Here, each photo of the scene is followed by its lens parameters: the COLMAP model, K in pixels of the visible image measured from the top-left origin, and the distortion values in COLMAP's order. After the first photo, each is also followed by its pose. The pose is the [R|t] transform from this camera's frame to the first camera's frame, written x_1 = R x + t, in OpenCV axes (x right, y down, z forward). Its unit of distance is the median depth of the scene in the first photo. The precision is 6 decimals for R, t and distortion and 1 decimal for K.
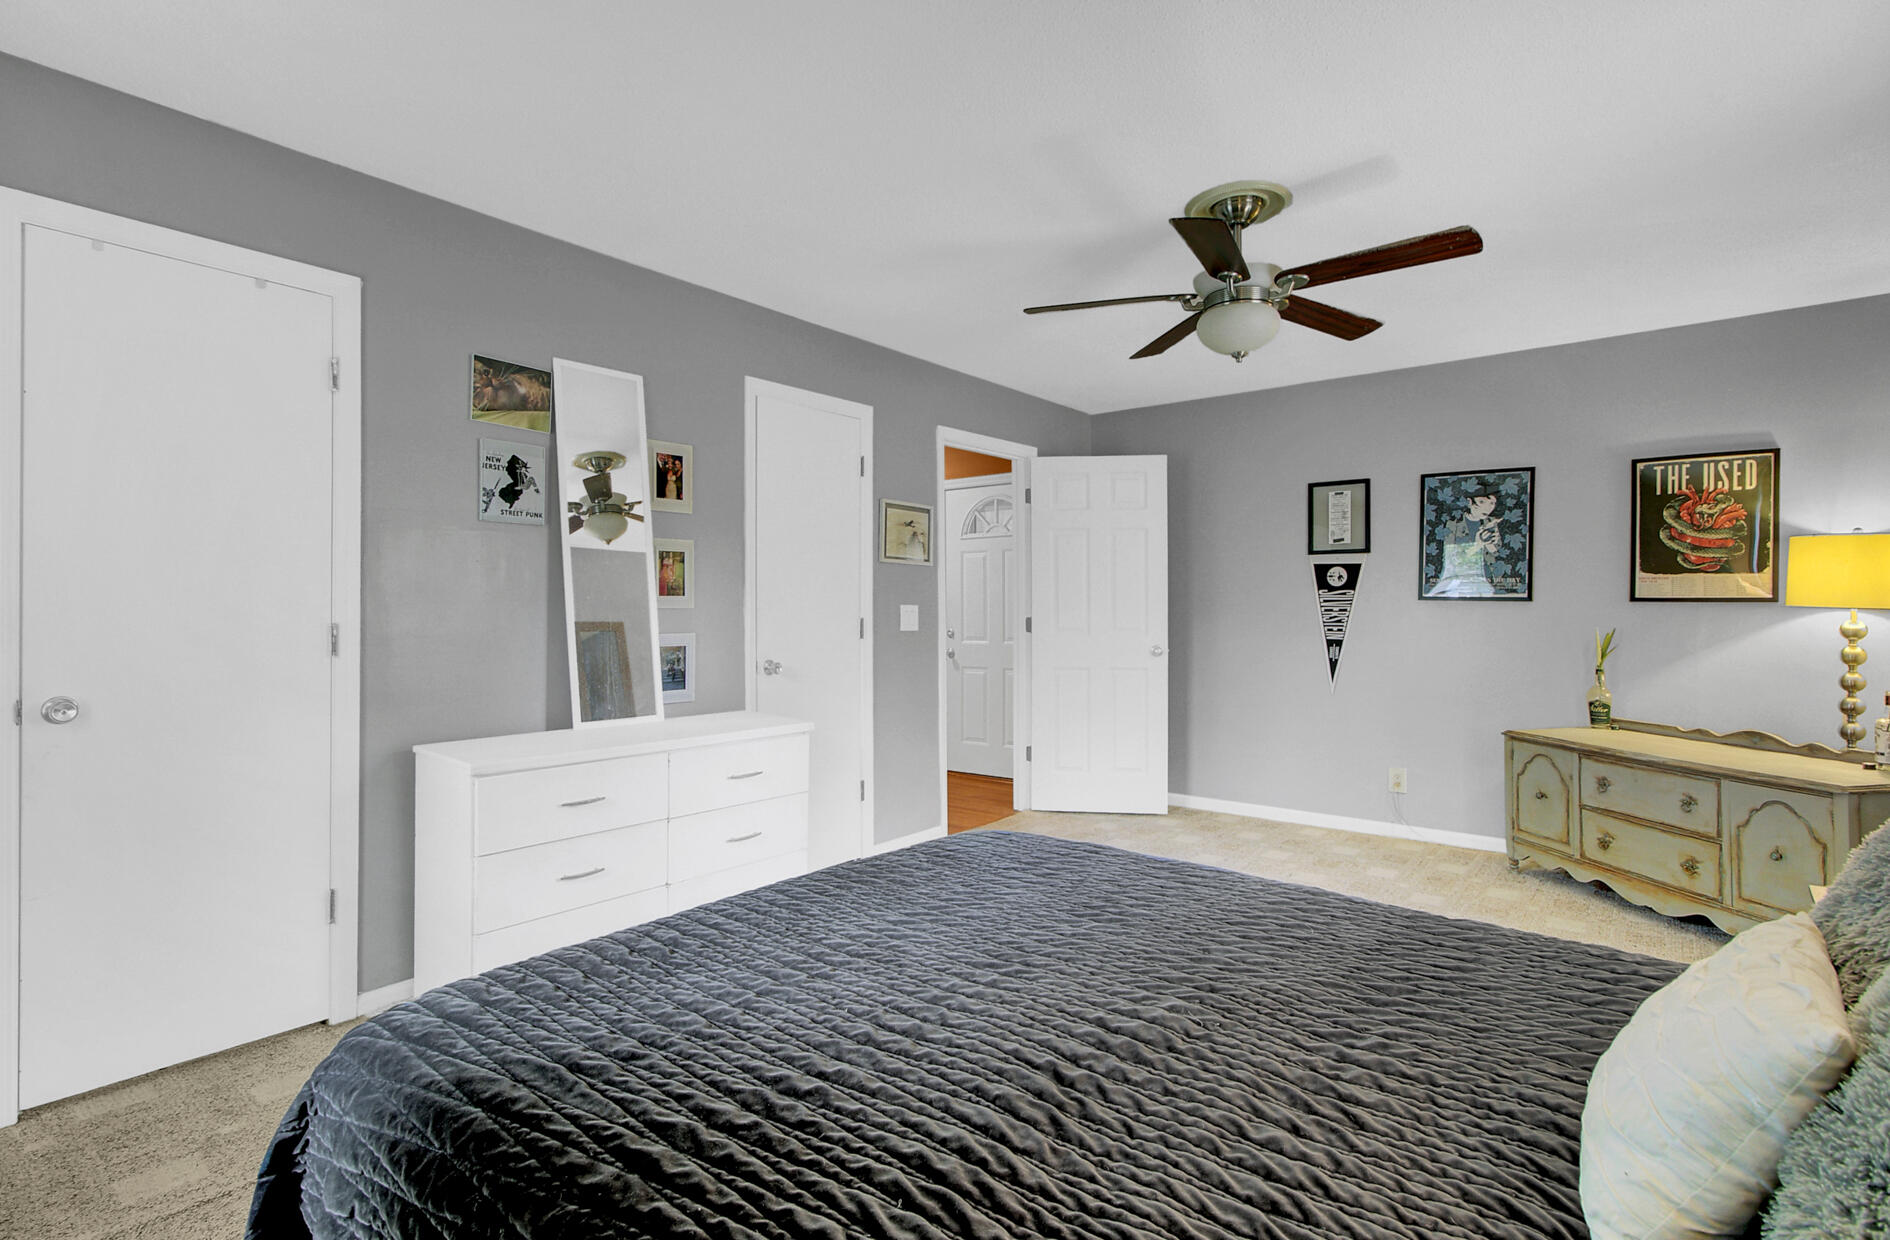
lens RADIAL K [[897.2, 0, 931.4], [0, 897.2, 619.8], [0, 0, 1]] dist [-0.001071, 0.000218]
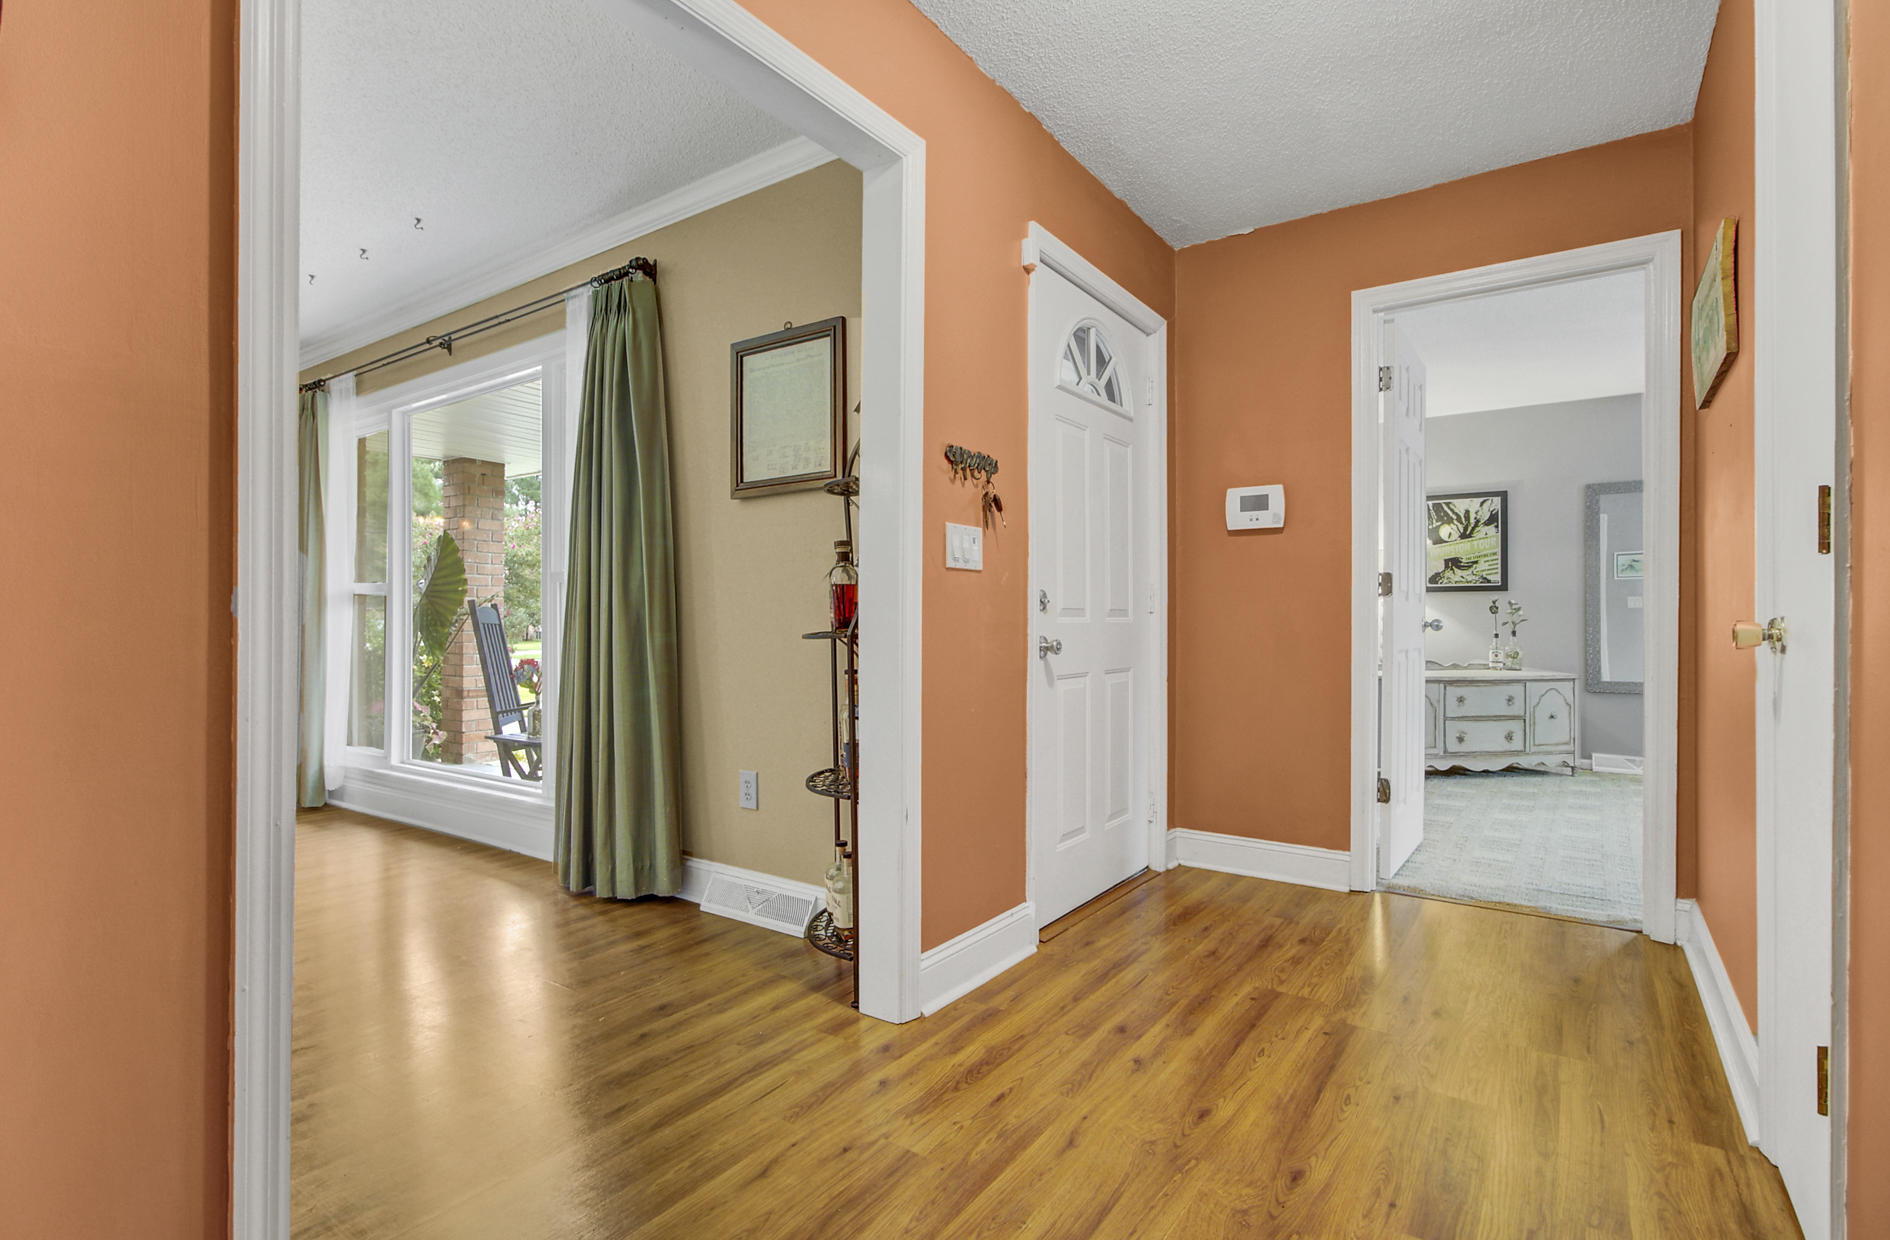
lens RADIAL K [[897.2, 0, 931.4], [0, 897.2, 619.8], [0, 0, 1]] dist [-0.001071, 0.000218]
pose [[-0.072394, 0.000957, 0.997376, -0.737108], [-0.001286, 0.999999, -0.001053, 0.048527], [-0.997375, -0.001359, -0.072393, 2.061955]]
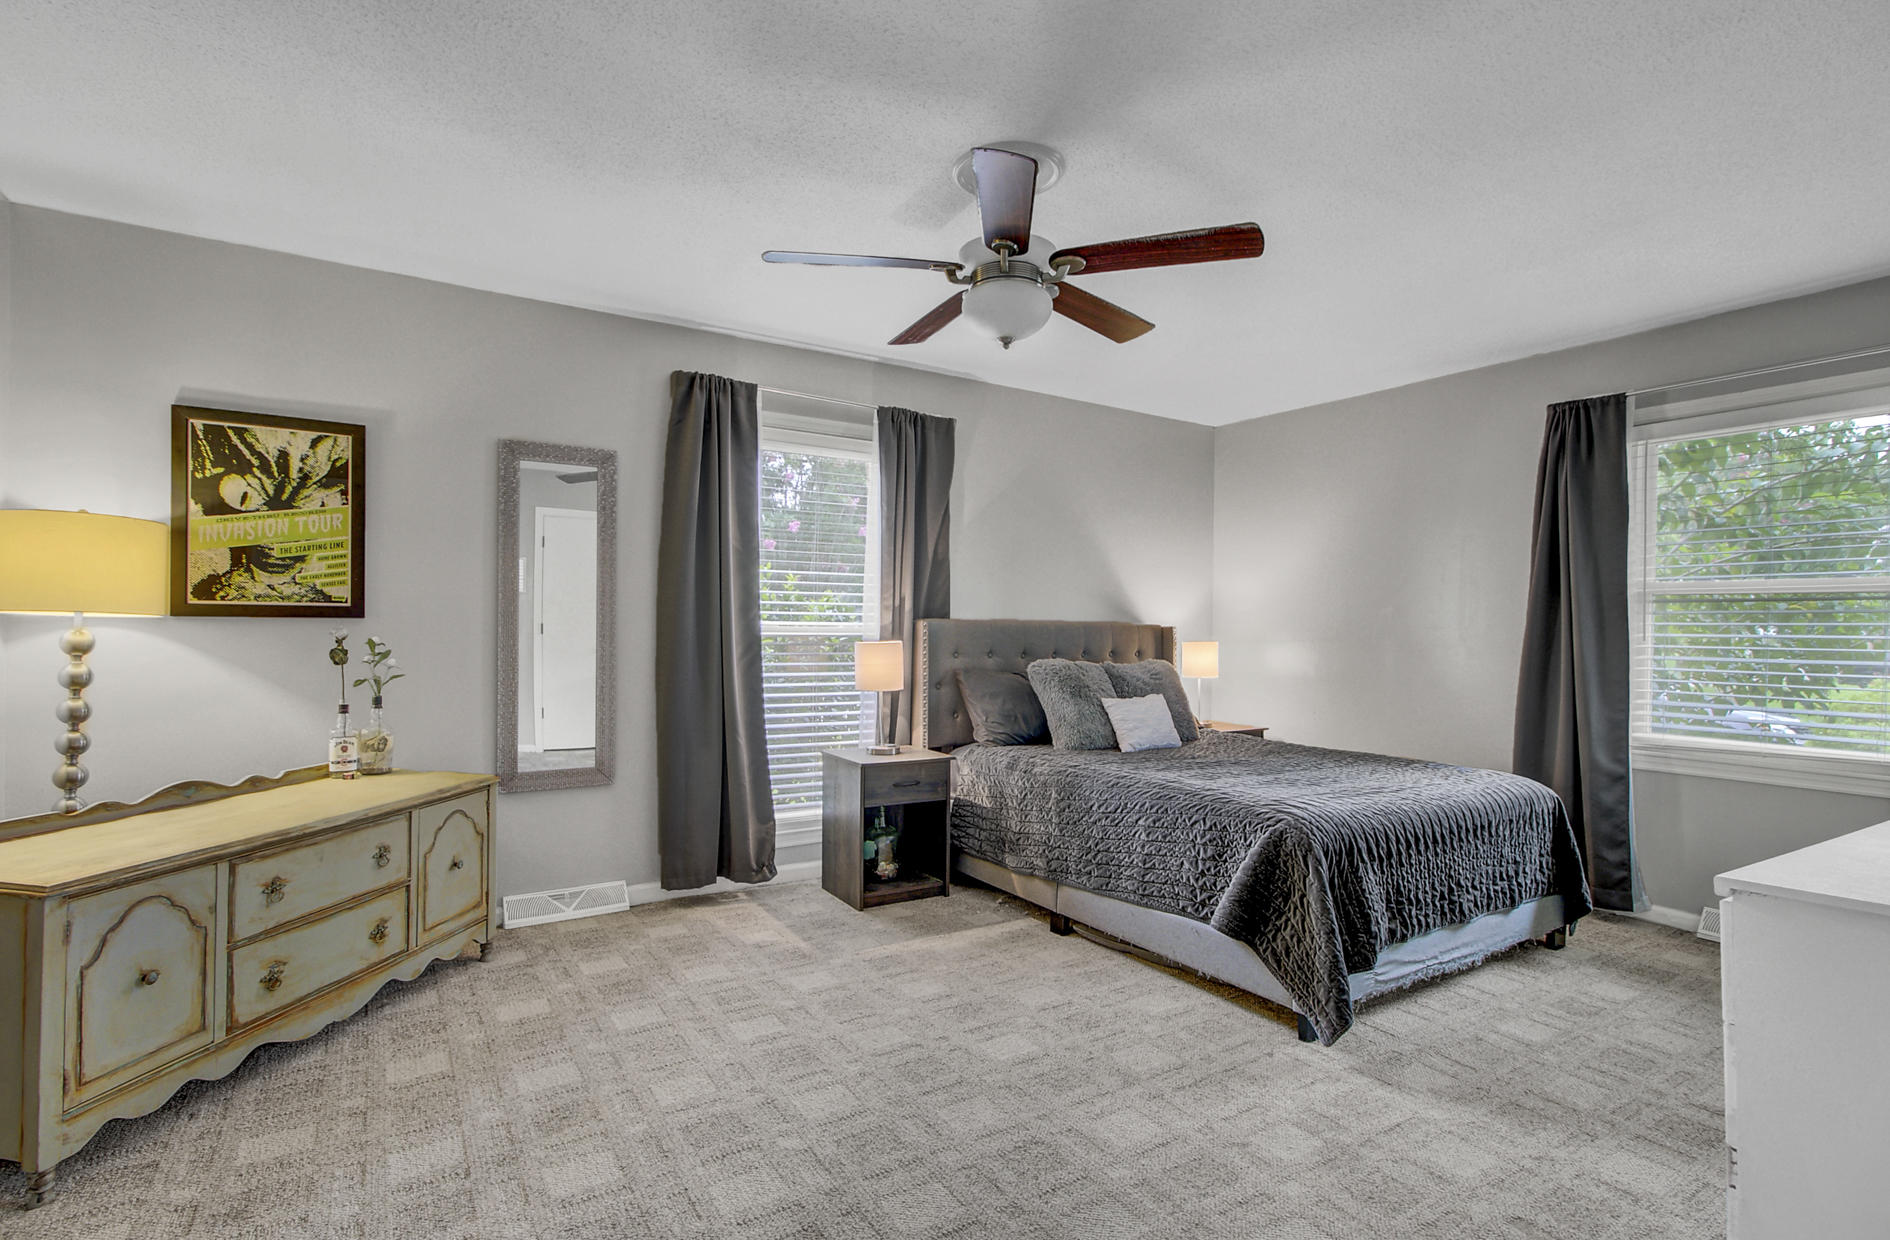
lens RADIAL K [[897.2, 0, 931.4], [0, 897.2, 619.8], [0, 0, 1]] dist [-0.001071, 0.000218]
pose [[-0.952158, -0.008617, 0.305486, 0.106069], [-0.009675, 0.999951, -0.001947, -0.013735], [-0.305454, -0.004810, -0.952195, 1.501233]]
